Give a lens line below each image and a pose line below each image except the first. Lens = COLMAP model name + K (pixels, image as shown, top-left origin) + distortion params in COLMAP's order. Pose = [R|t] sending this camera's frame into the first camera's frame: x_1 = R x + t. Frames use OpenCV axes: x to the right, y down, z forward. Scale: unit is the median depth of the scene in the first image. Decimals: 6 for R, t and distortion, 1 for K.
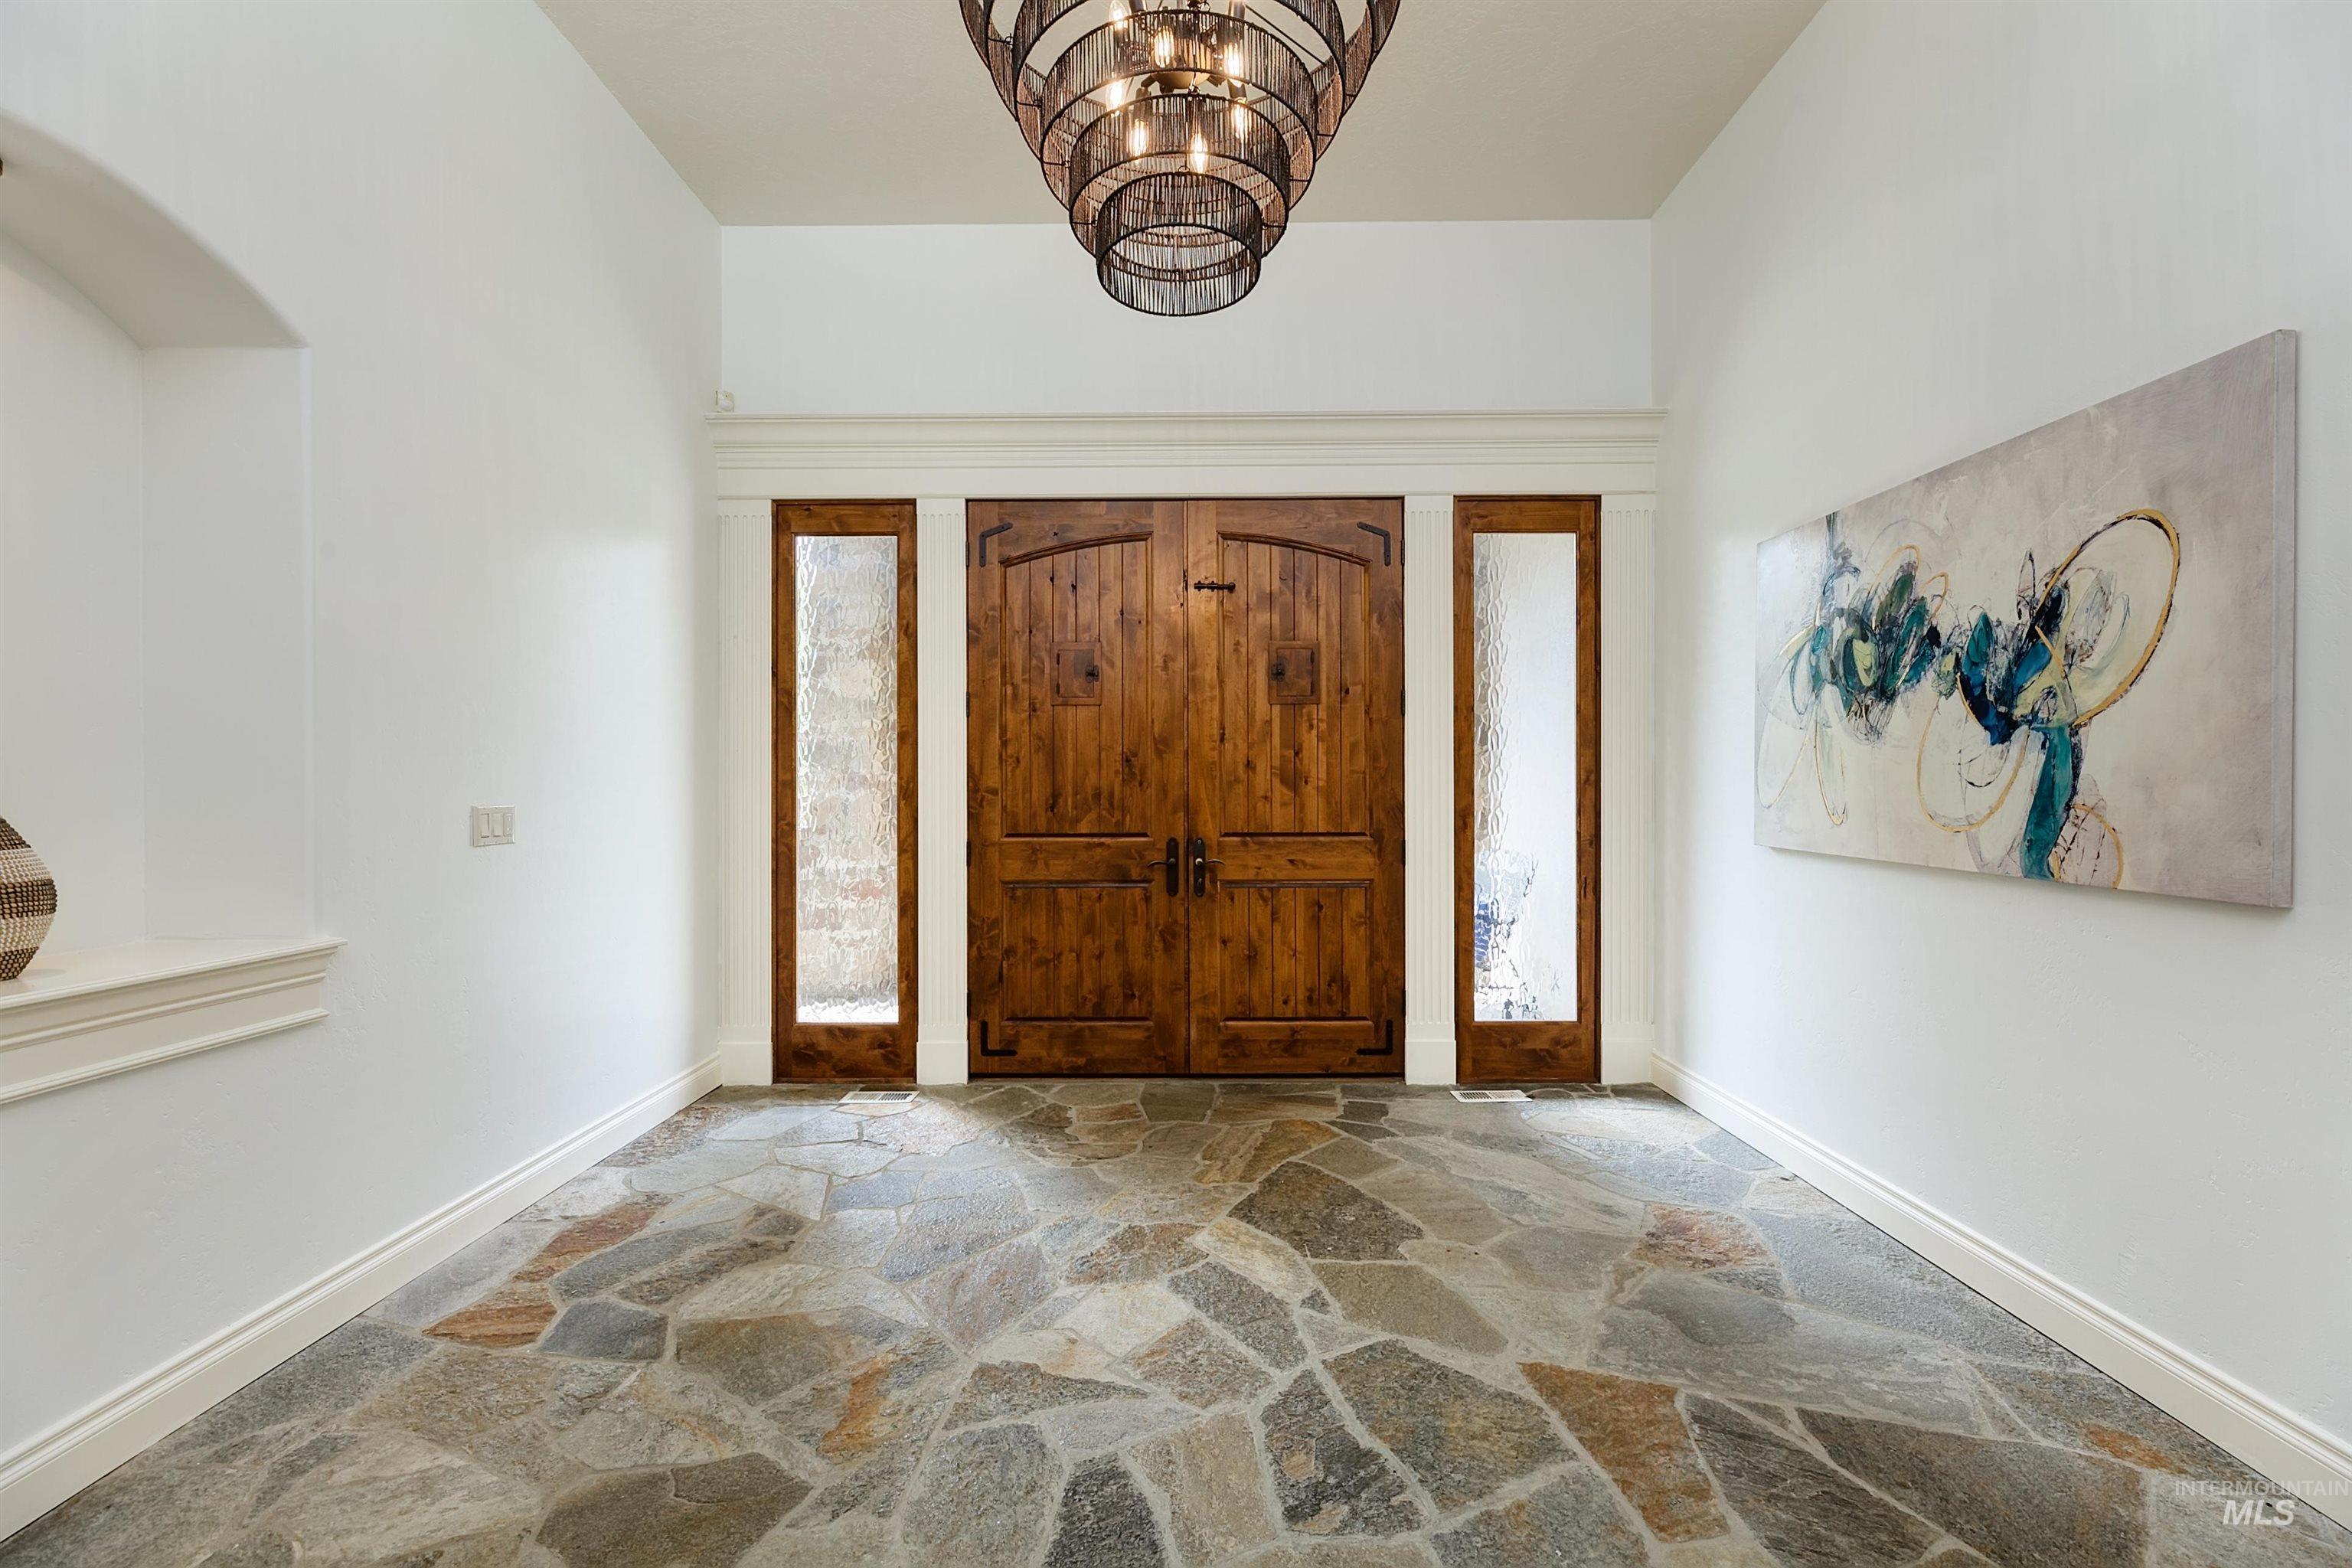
lens RADIAL K [[956.6, 0, 1176.0], [0, 956.6, 784.0], [0, 0, 1]] dist [-0.000360, 0.000013]
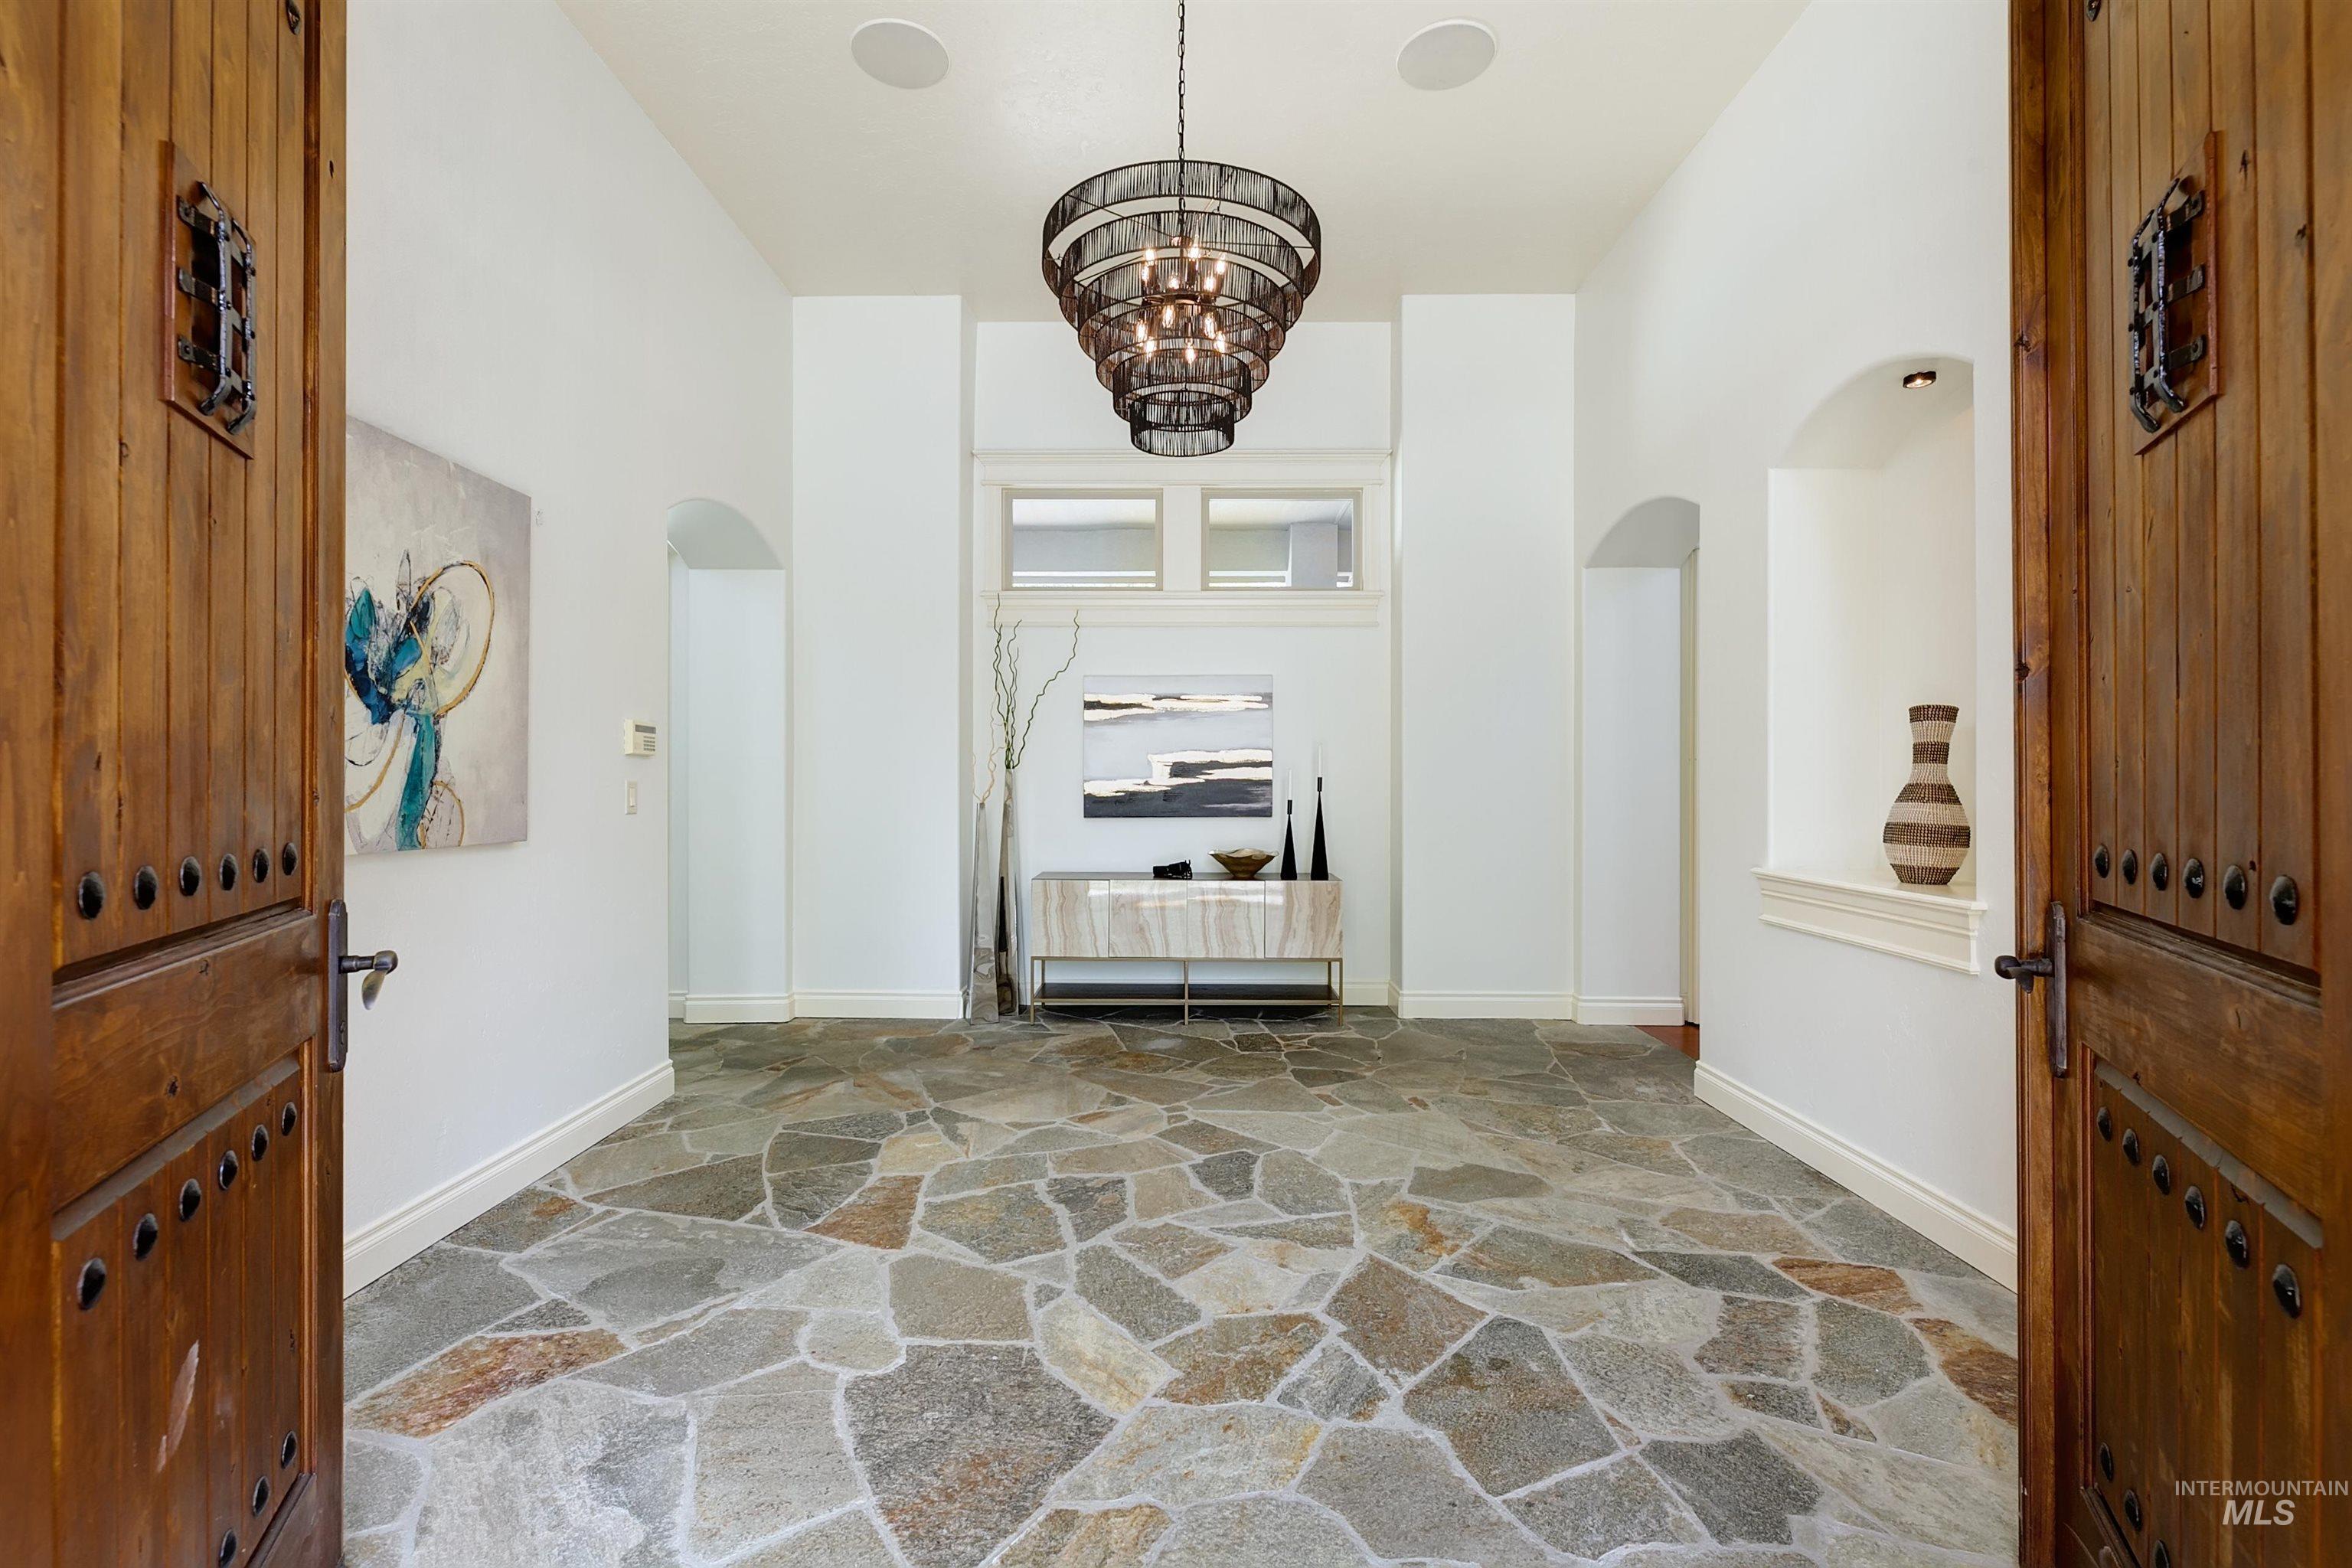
lens RADIAL K [[956.6, 0, 1176.0], [0, 956.6, 784.0], [0, 0, 1]] dist [-0.000360, 0.000013]
pose [[-0.999979, 0.003405, -0.005541, 0.020219], [0.003384, 0.999987, 0.003856, 0.022339], [0.005554, 0.003837, -0.999977, 2.142792]]
